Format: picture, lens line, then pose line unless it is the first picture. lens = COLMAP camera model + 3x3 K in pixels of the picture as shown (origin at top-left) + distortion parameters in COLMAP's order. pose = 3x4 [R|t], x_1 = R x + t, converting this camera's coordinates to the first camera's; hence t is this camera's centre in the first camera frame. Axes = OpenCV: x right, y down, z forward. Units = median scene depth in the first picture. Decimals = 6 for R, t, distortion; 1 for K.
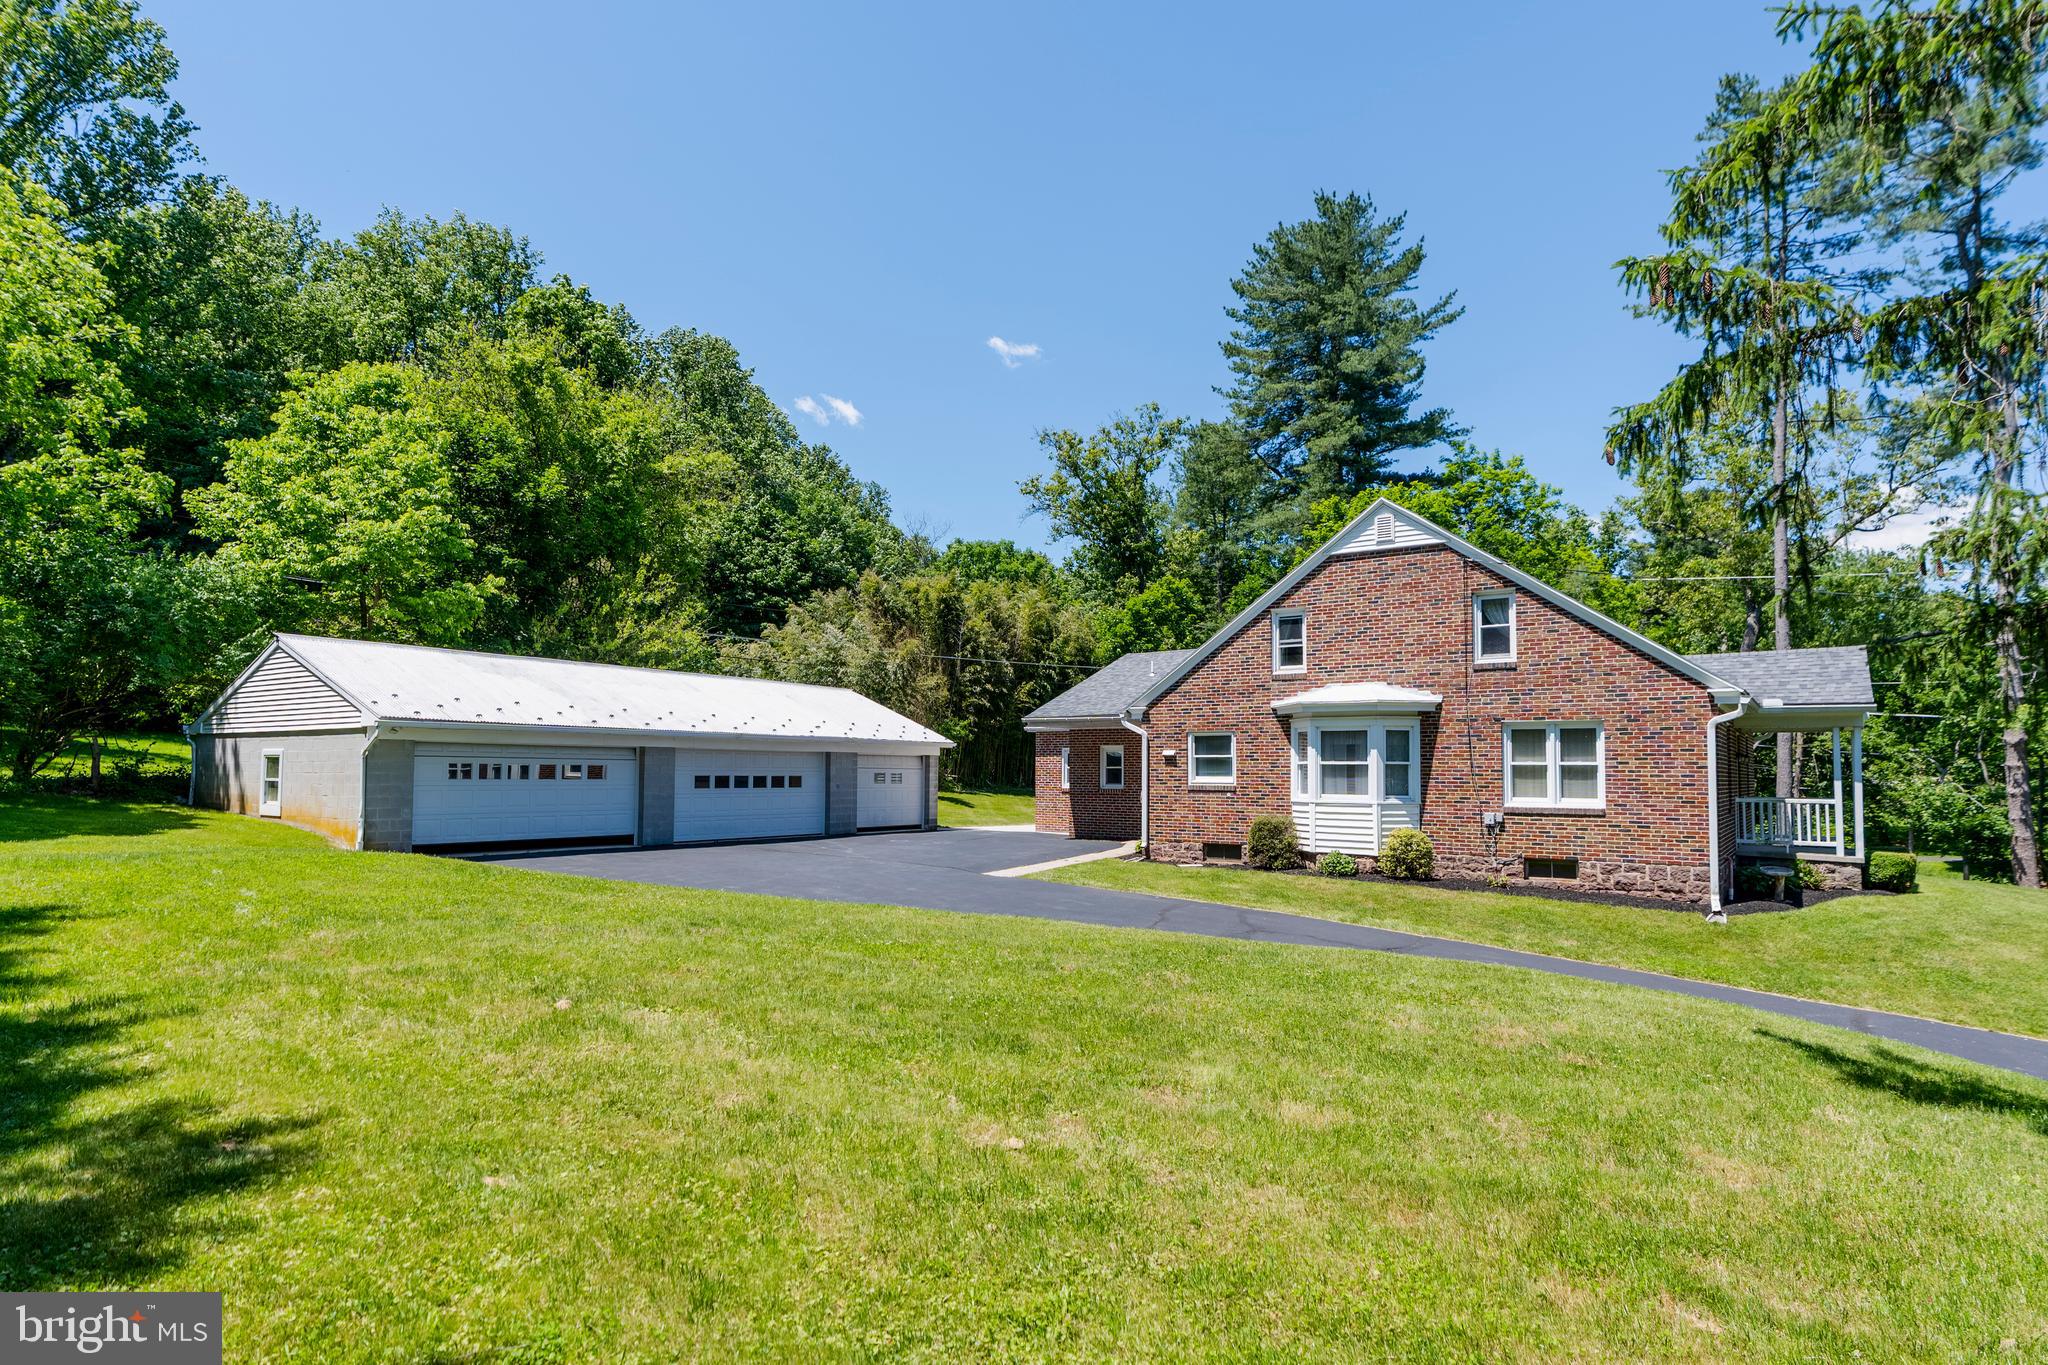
lens RADIAL K [[1103.7, 0, 1015.1], [0, 1103.7, 726.7], [0, 0, 1]] dist [0.027419, -0.001066]
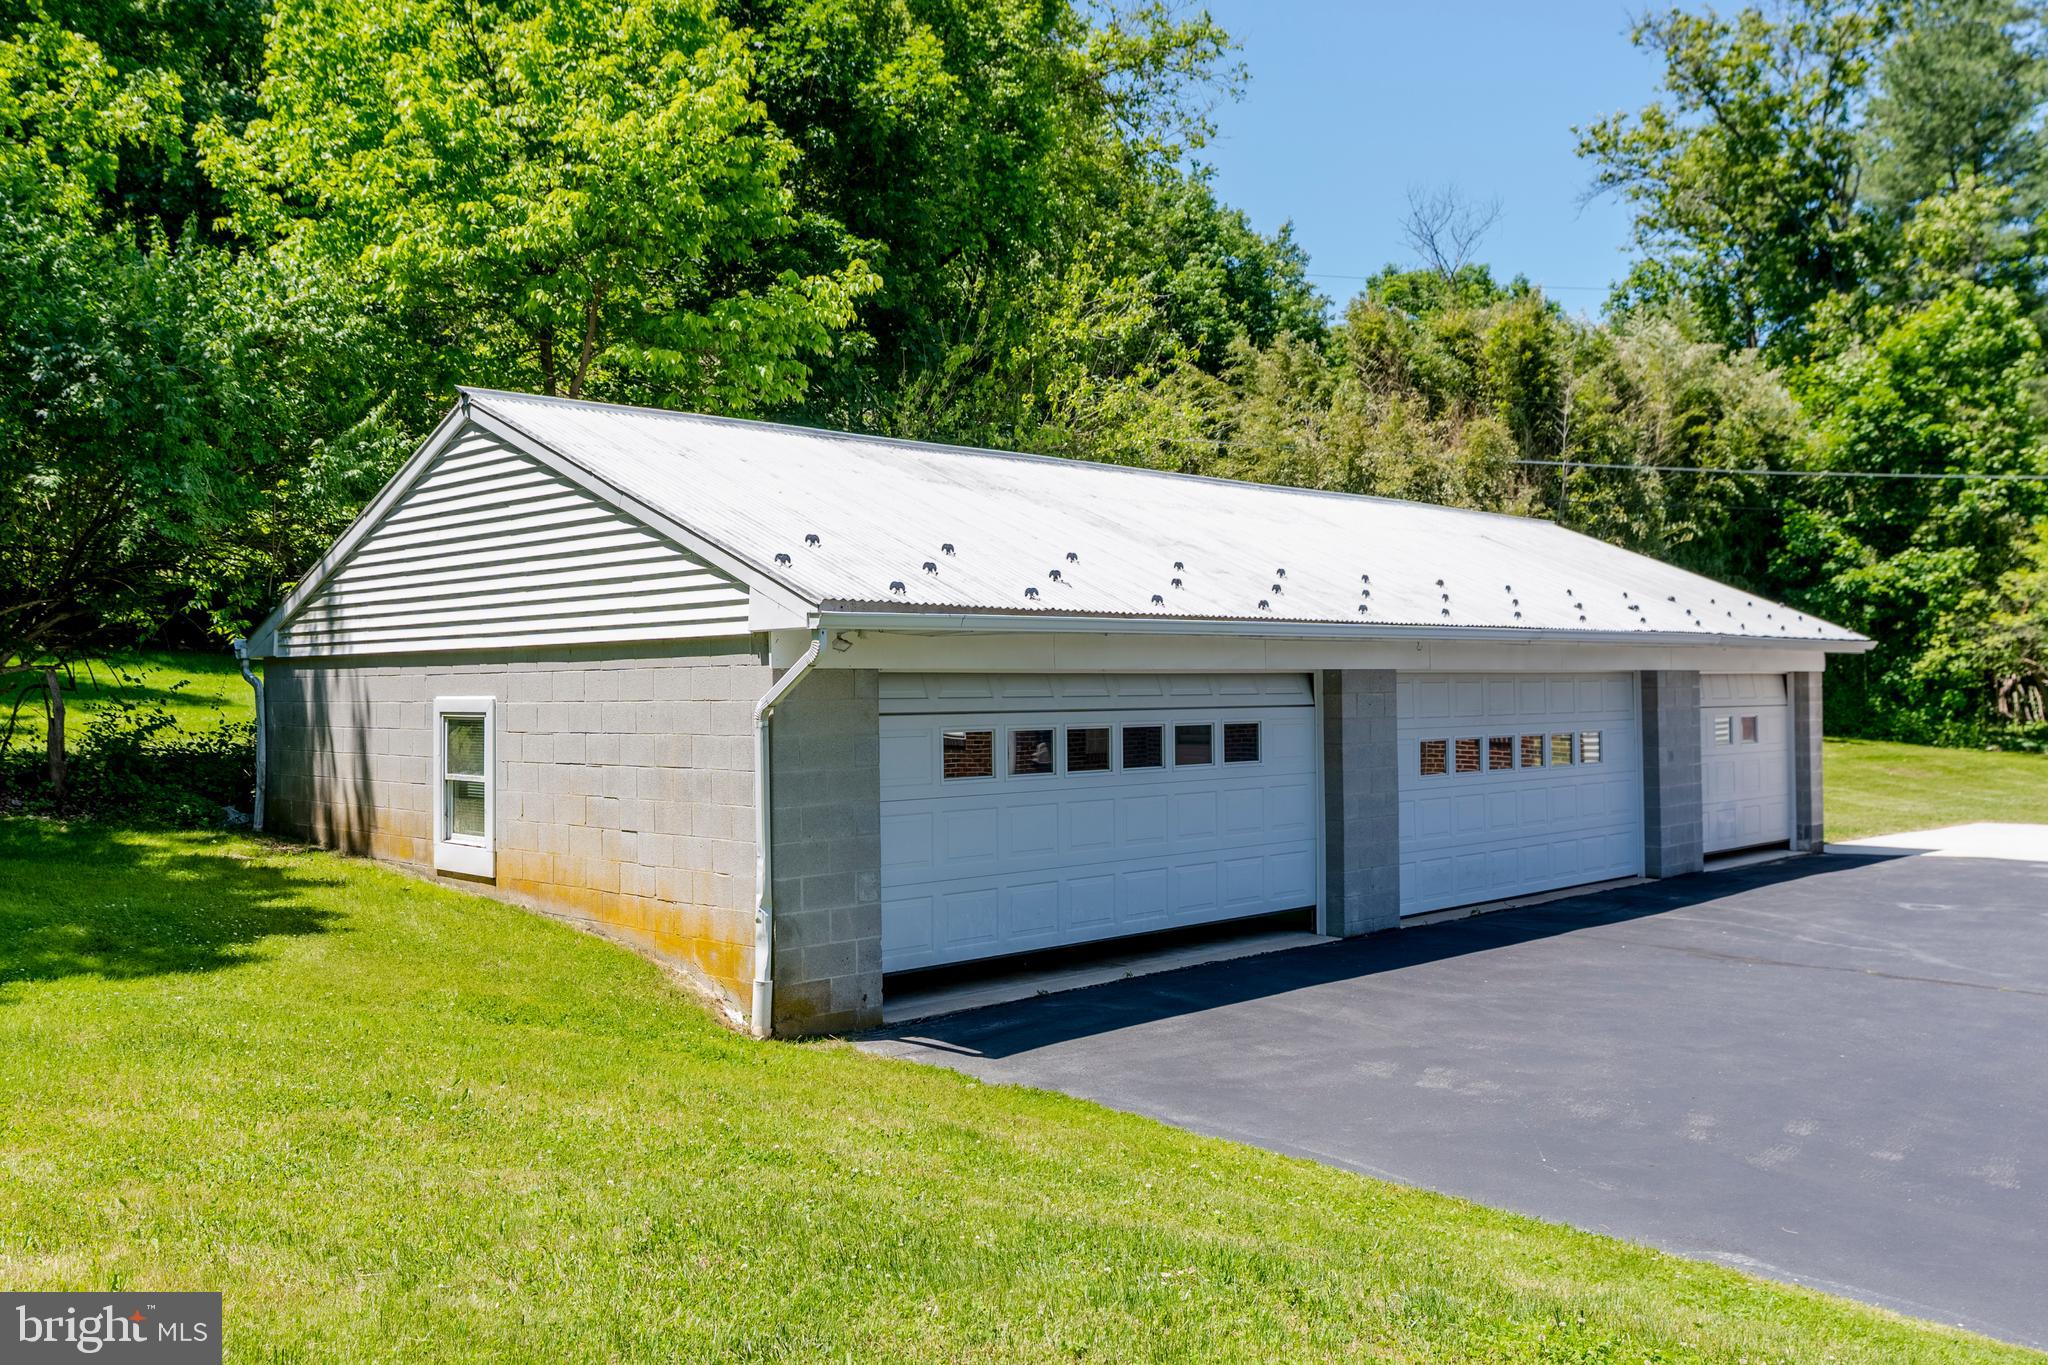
lens RADIAL K [[1765.7, 0, 1024.0], [0, 1765.7, 682.5], [0, 0, 1]] dist [0.054852, -0.000048]
pose [[0.981600, -0.017002, -0.190190, -0.360760], [0.024570, 0.998994, 0.037504, -0.002730], [0.189361, -0.041487, 0.981031, 0.443068]]
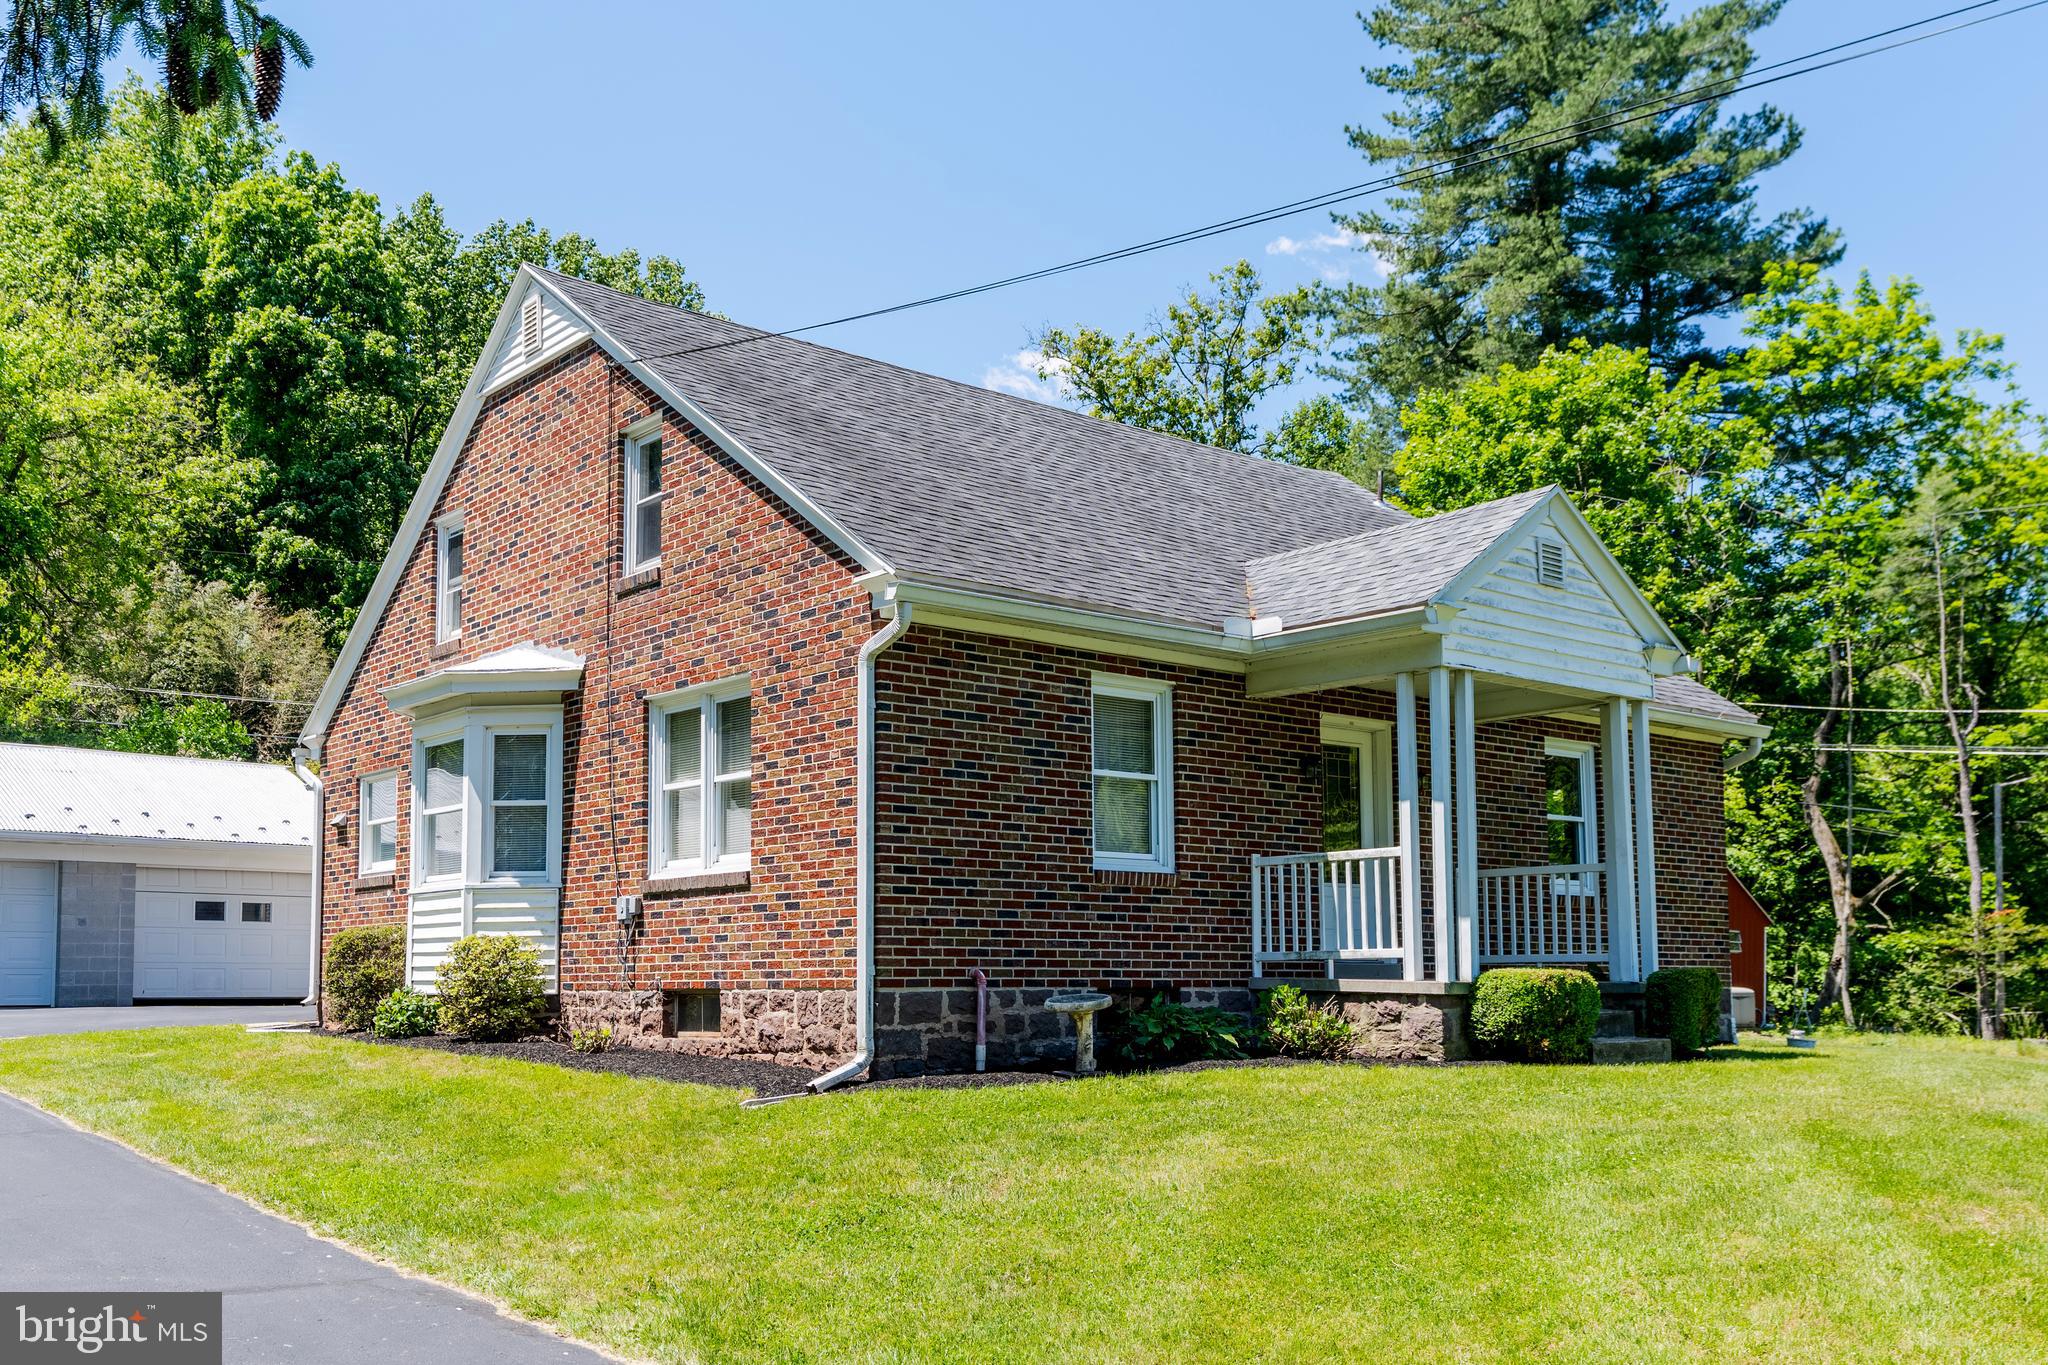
lens RADIAL K [[1881.4, 0, 918.5], [0, 1881.4, 823.9], [0, 0, 1]] dist [-0.004855, 0.005245]
pose [[0.958554, -0.034732, -0.282785, 0.717873], [0.021384, 0.998512, -0.050155, 0.083707], [0.284106, 0.042030, 0.957871, 0.262645]]
